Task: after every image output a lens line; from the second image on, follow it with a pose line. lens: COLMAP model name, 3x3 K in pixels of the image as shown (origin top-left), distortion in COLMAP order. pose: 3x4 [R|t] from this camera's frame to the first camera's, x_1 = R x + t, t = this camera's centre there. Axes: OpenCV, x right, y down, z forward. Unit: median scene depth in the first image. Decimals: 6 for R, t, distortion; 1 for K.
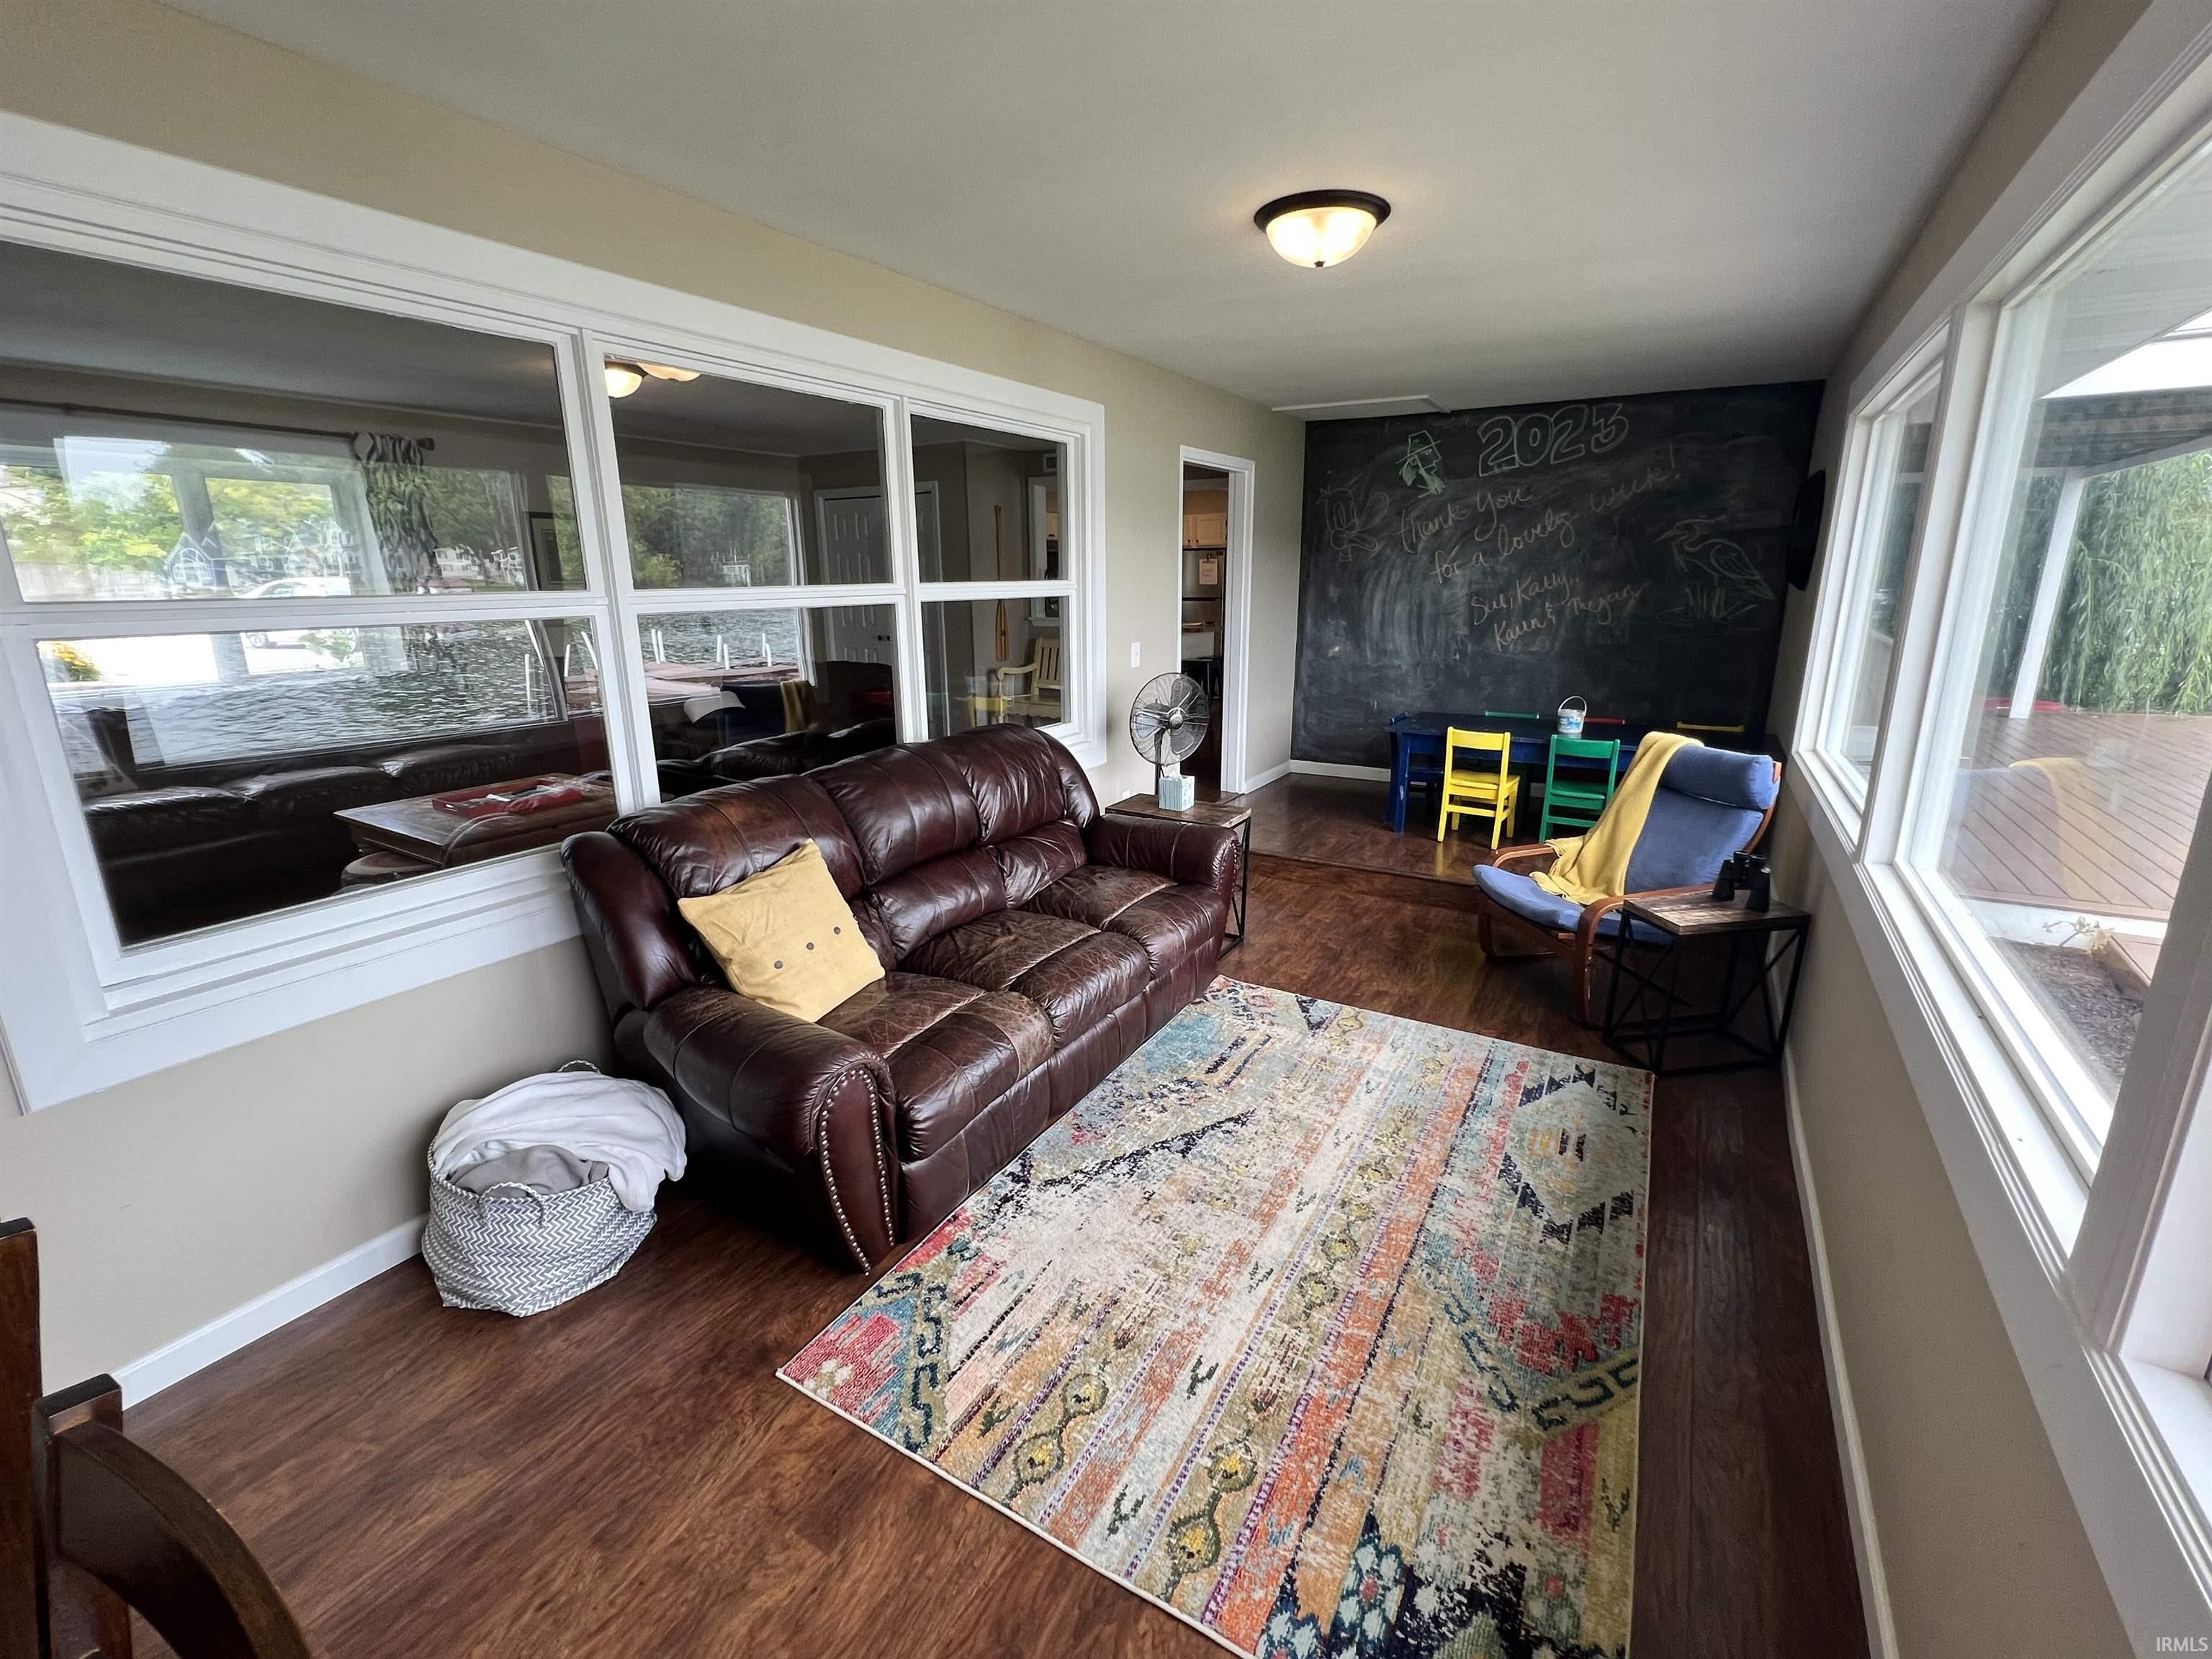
lens RADIAL K [[959.9, 0, 1105.8], [0, 959.9, 828.2], [0, 0, 1]] dist [0.002025, 0.000153]
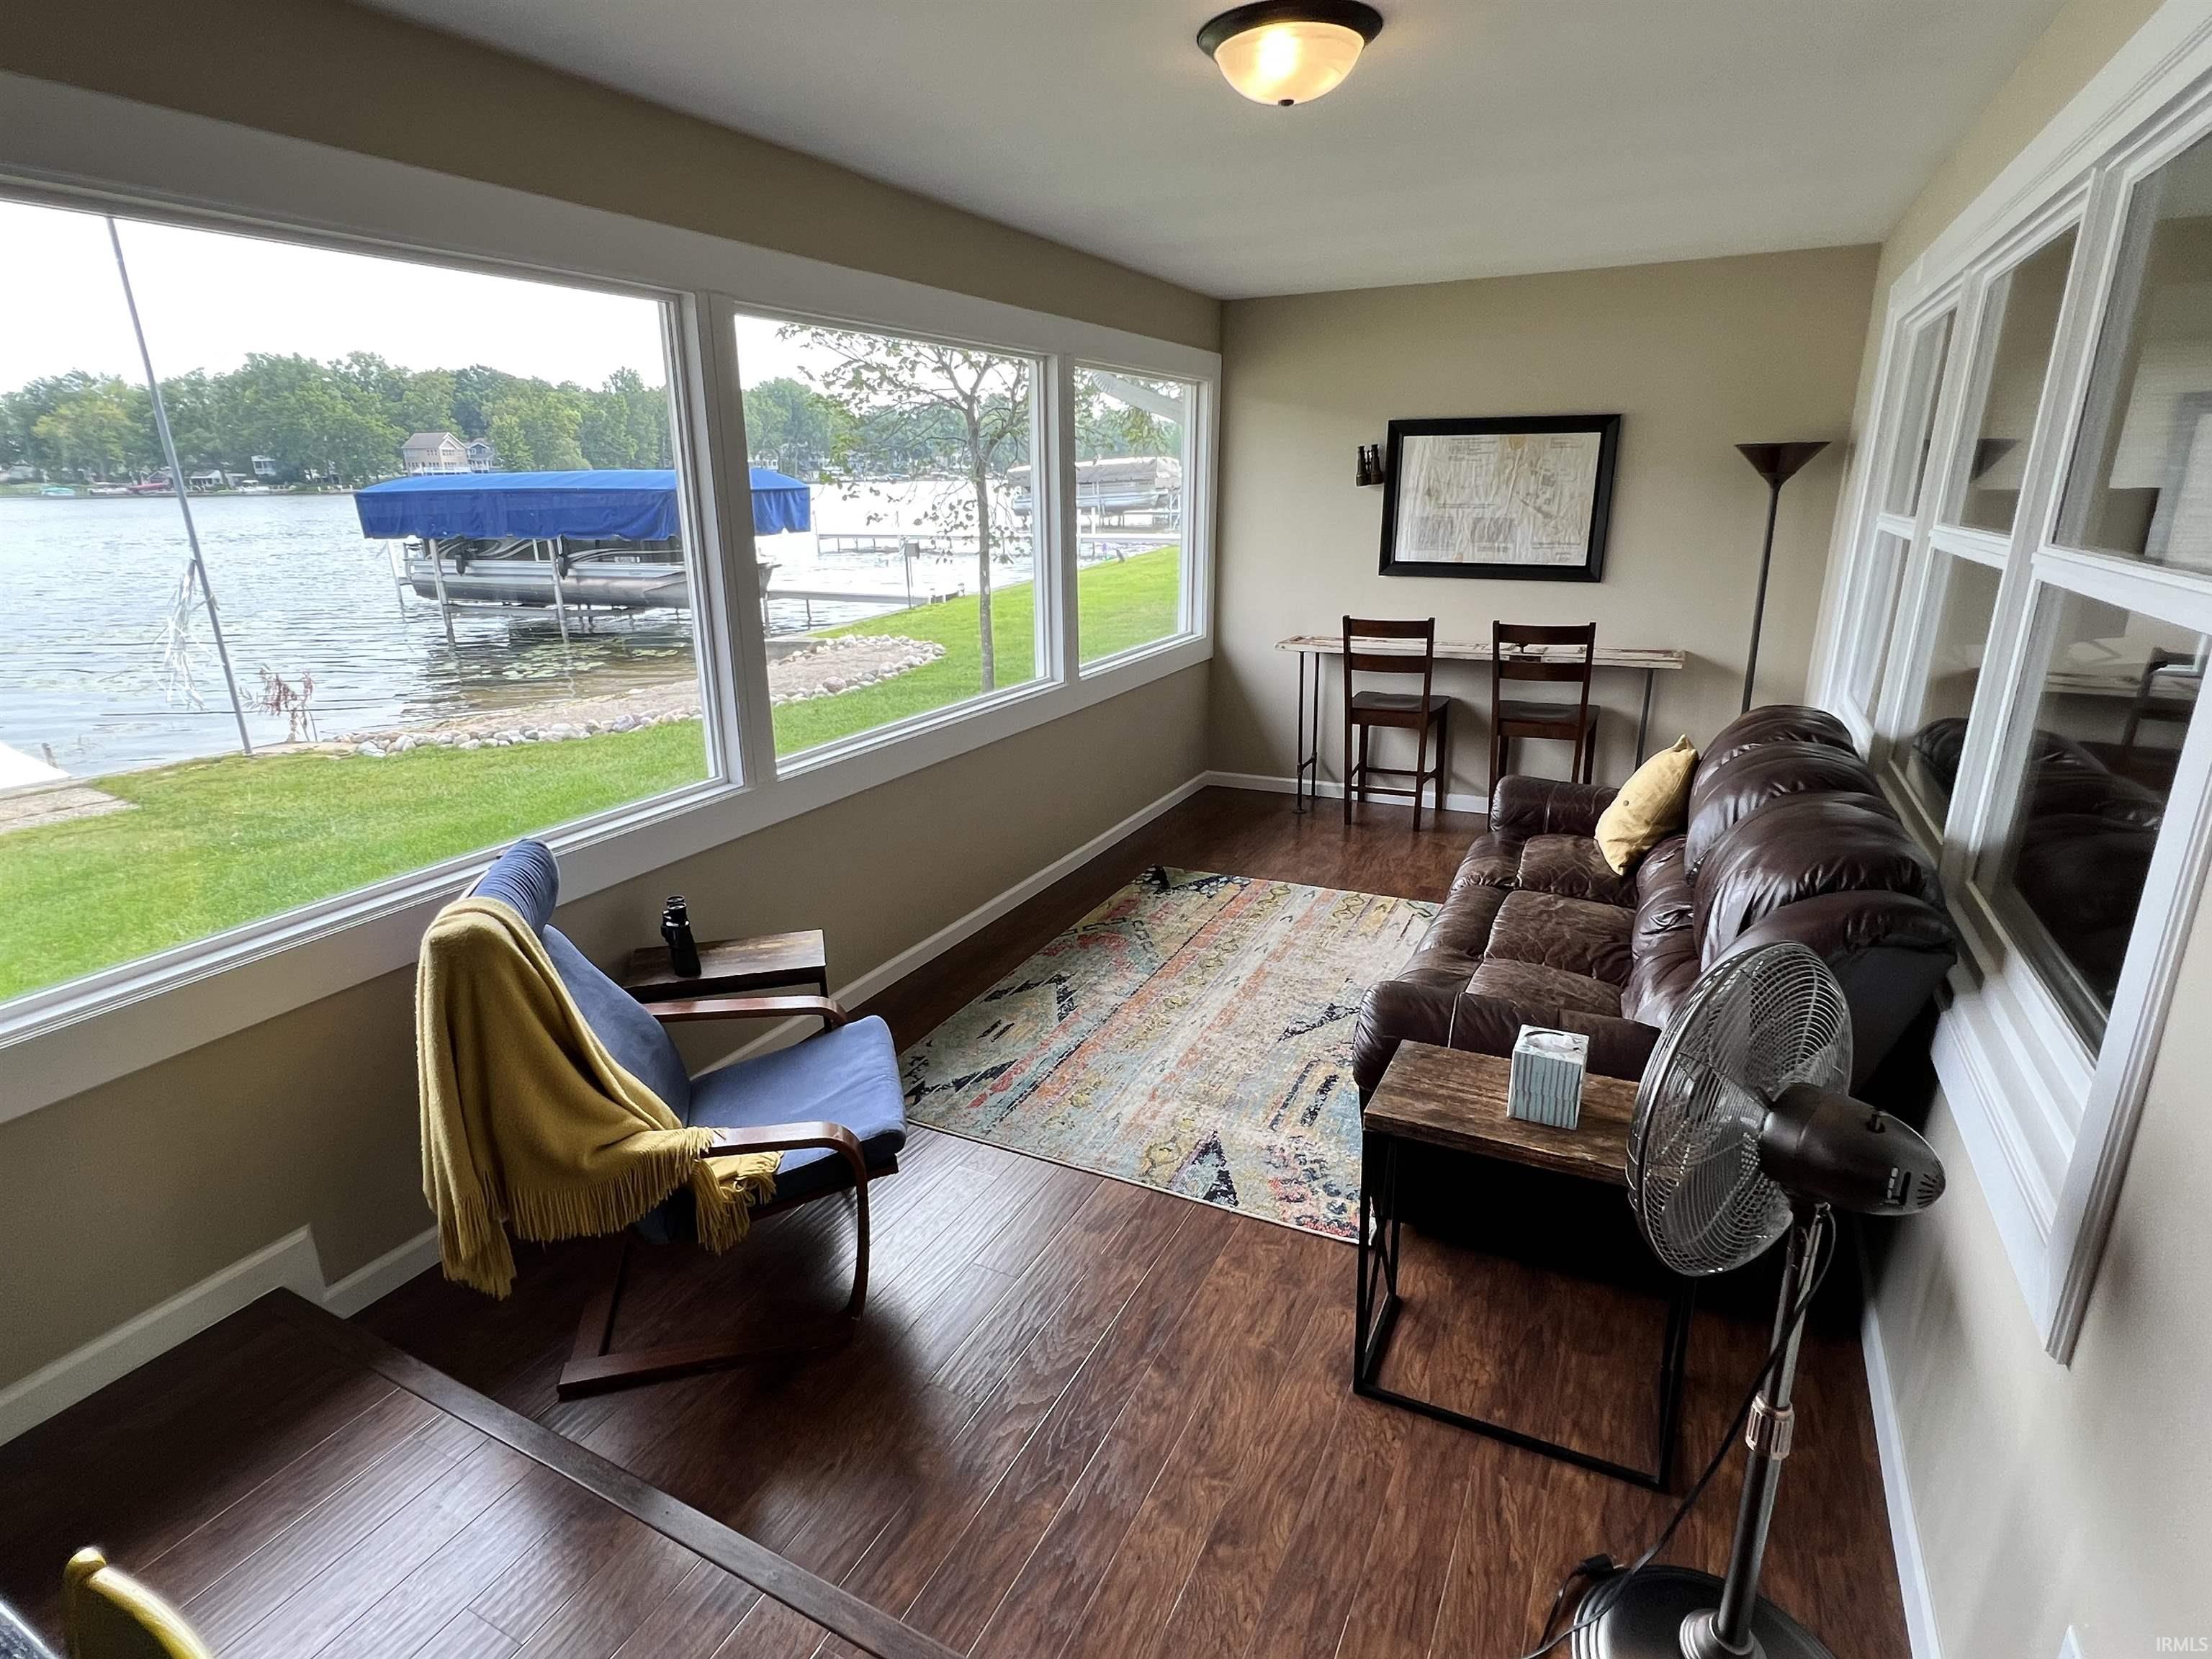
lens RADIAL K [[1134.3, 0, 1104.3], [0, 1134.3, 812.2], [0, 0, 1]] dist [-0.000784, 0.000559]
pose [[-0.997392, 0.036230, -0.062428, 0.451674], [-0.001401, 0.855022, 0.518590, -0.605795], [0.072166, 0.517325, -0.852741, 2.098454]]
